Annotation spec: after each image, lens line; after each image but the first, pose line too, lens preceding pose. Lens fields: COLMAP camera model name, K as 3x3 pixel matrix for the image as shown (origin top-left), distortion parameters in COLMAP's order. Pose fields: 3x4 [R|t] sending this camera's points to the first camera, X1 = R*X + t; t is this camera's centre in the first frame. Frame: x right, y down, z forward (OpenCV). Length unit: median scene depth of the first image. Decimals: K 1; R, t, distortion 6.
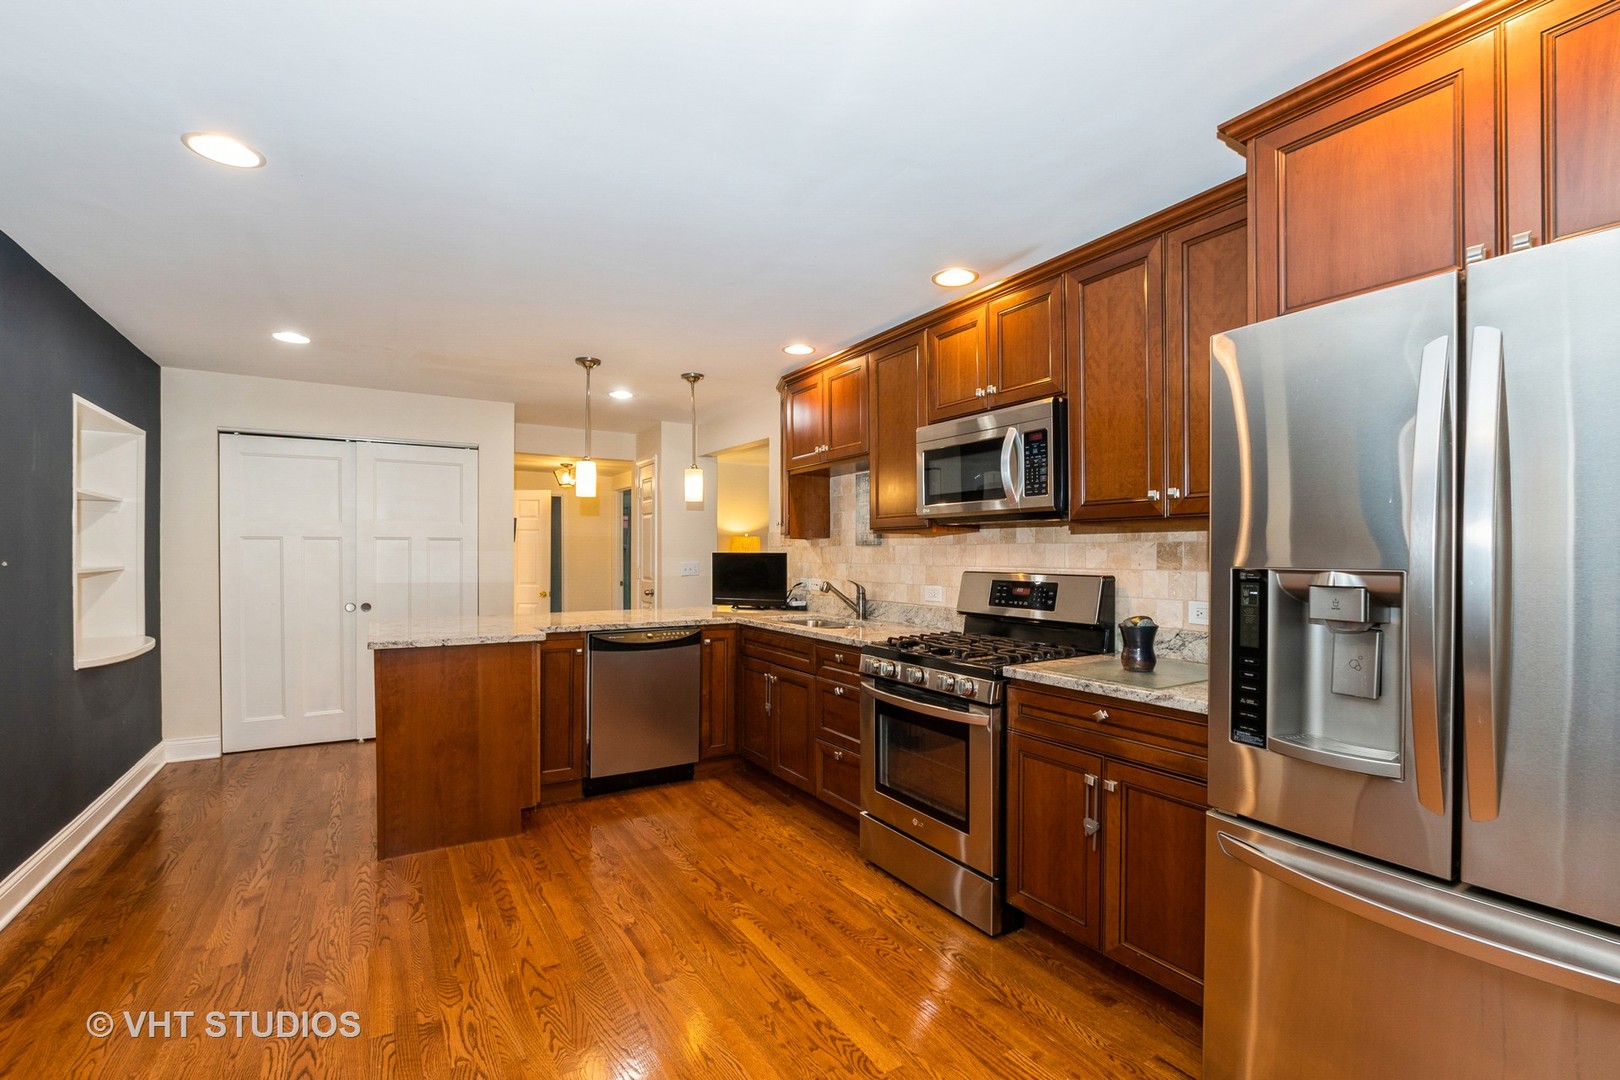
lens RADIAL K [[724.3, 0, 811.1], [0, 724.3, 552.1], [0, 0, 1]] dist [-0.020537, 0.002376]
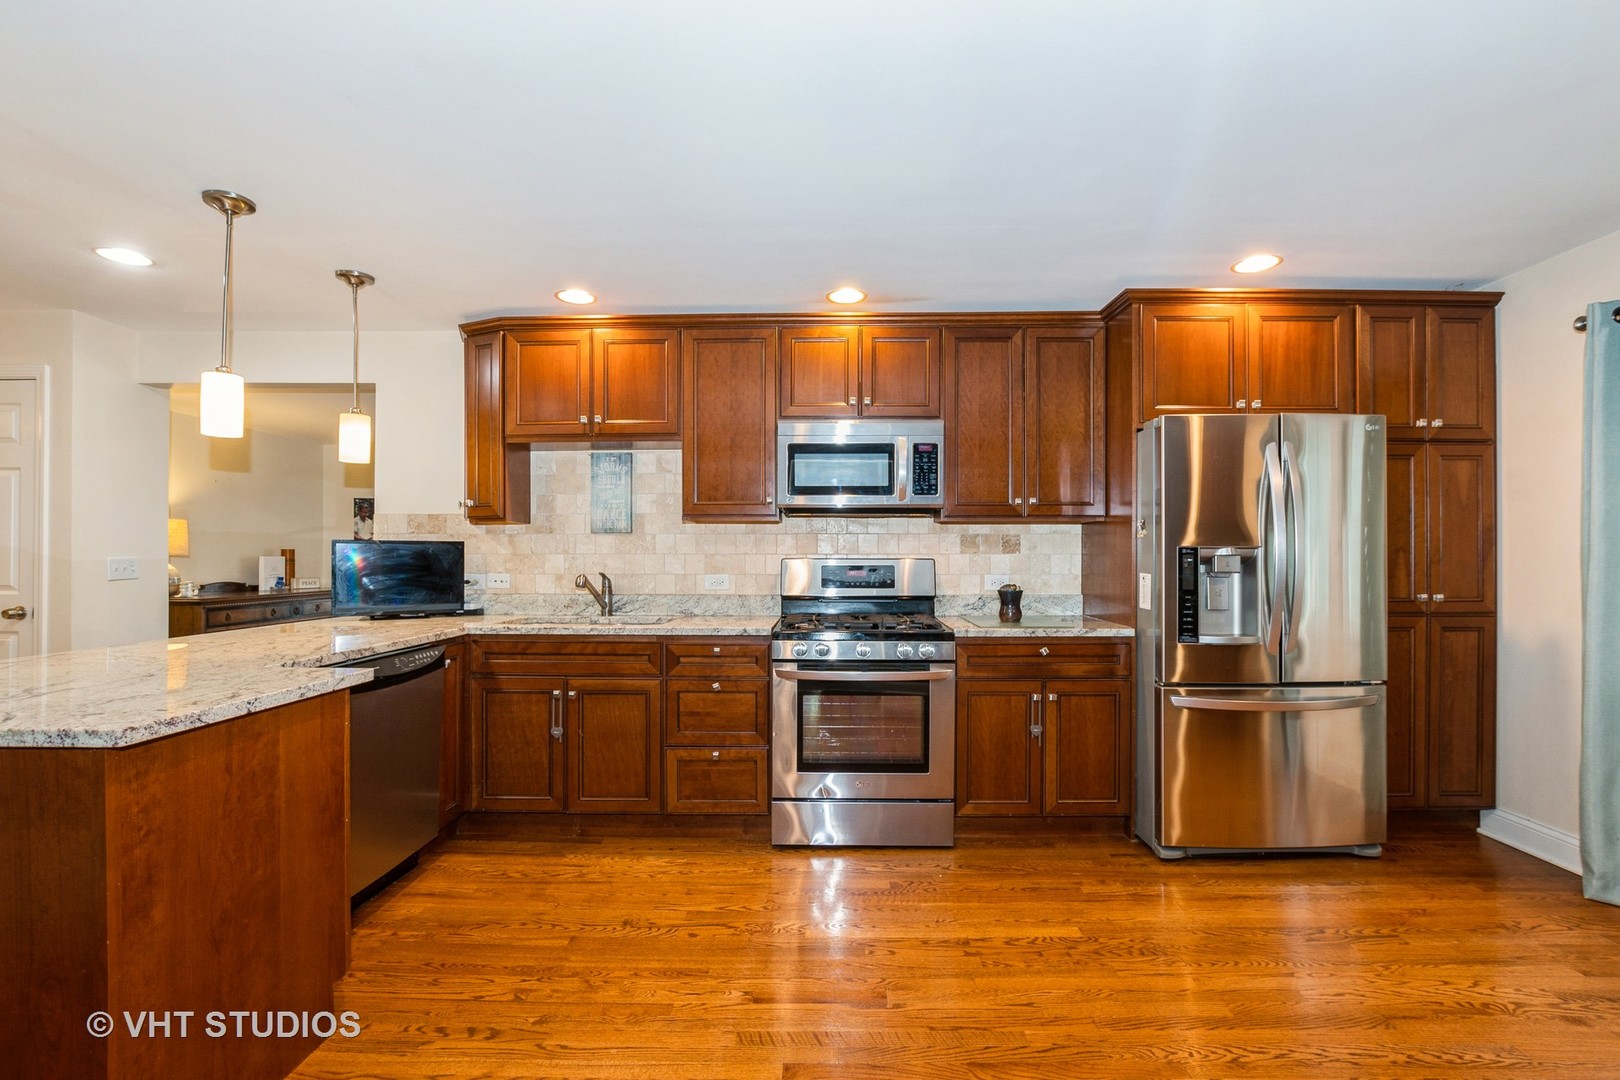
lens RADIAL K [[724.3, 0, 818.3], [0, 724.3, 543.3], [0, 0, 1]] dist [-0.020537, 0.002376]
pose [[0.531405, 0.011944, 0.847034, -0.833031], [-0.000850, 0.999908, -0.013566, 0.022906], [-0.847118, 0.006489, 0.531366, 0.470899]]
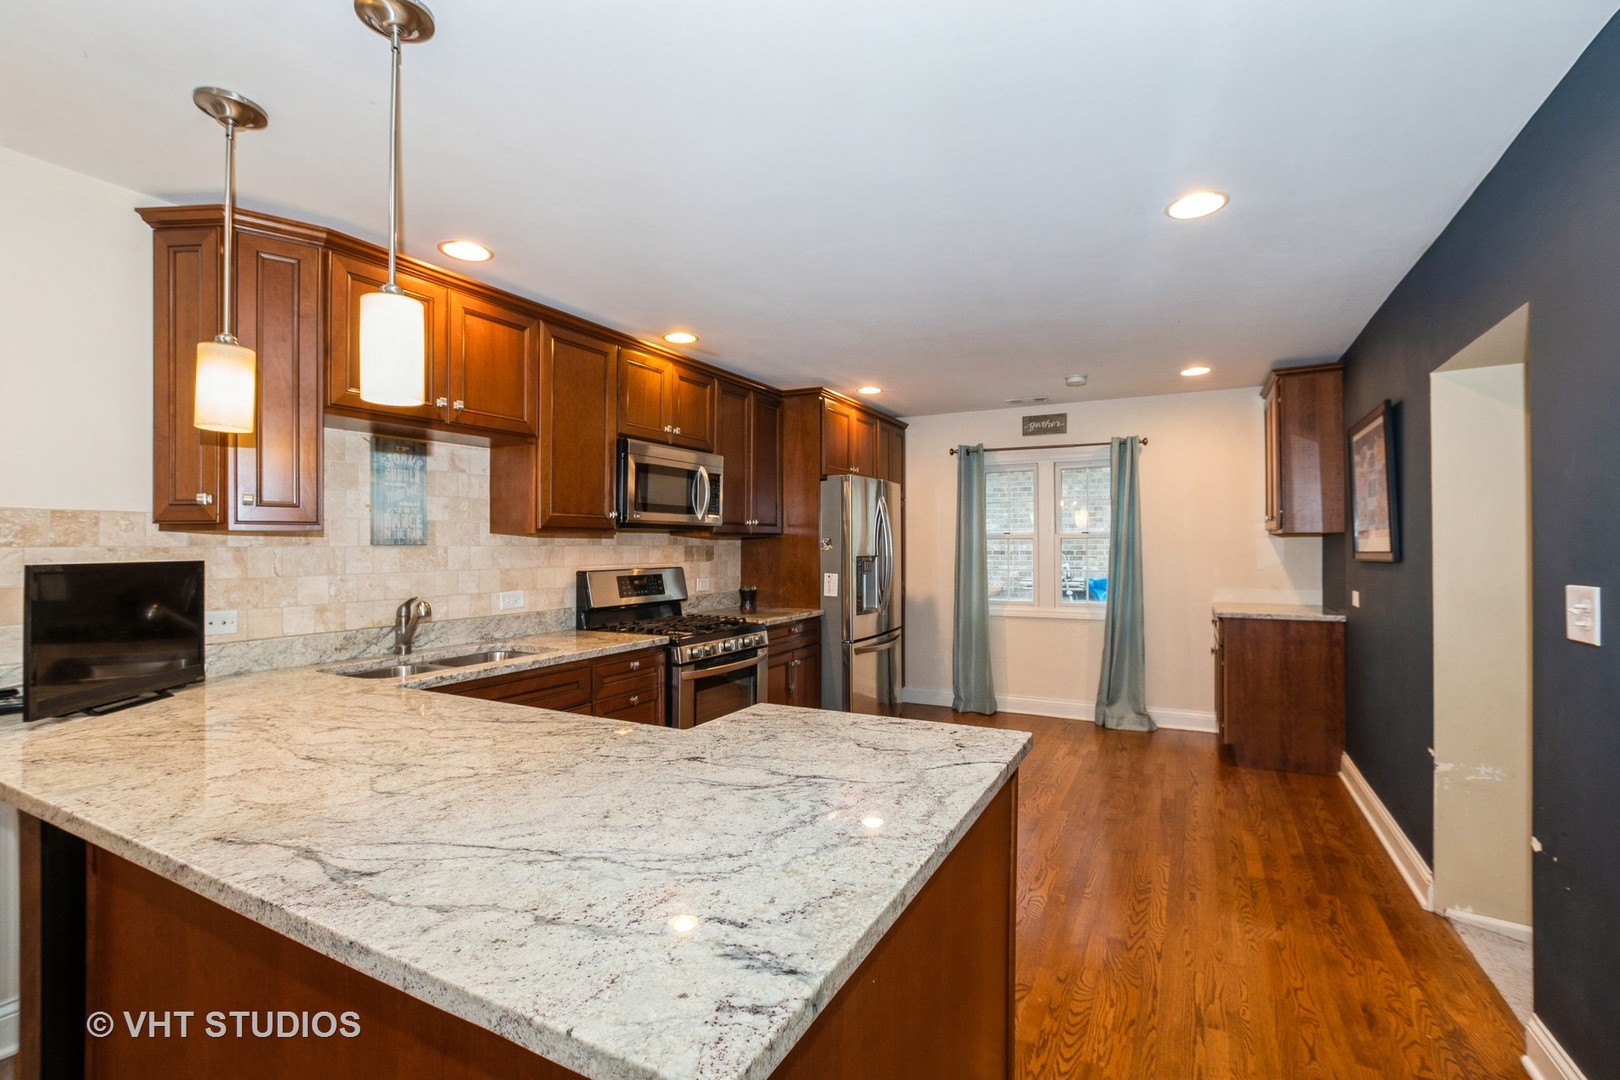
lens RADIAL K [[724.3, 0, 818.1], [0, 724.3, 542.0], [0, 0, 1]] dist [-0.020537, 0.002376]
pose [[-0.519729, 0.000471, 0.854331, -1.087752], [-0.001821, 0.999997, -0.001659, -0.019042], [-0.854329, -0.002418, -0.519727, 1.556501]]
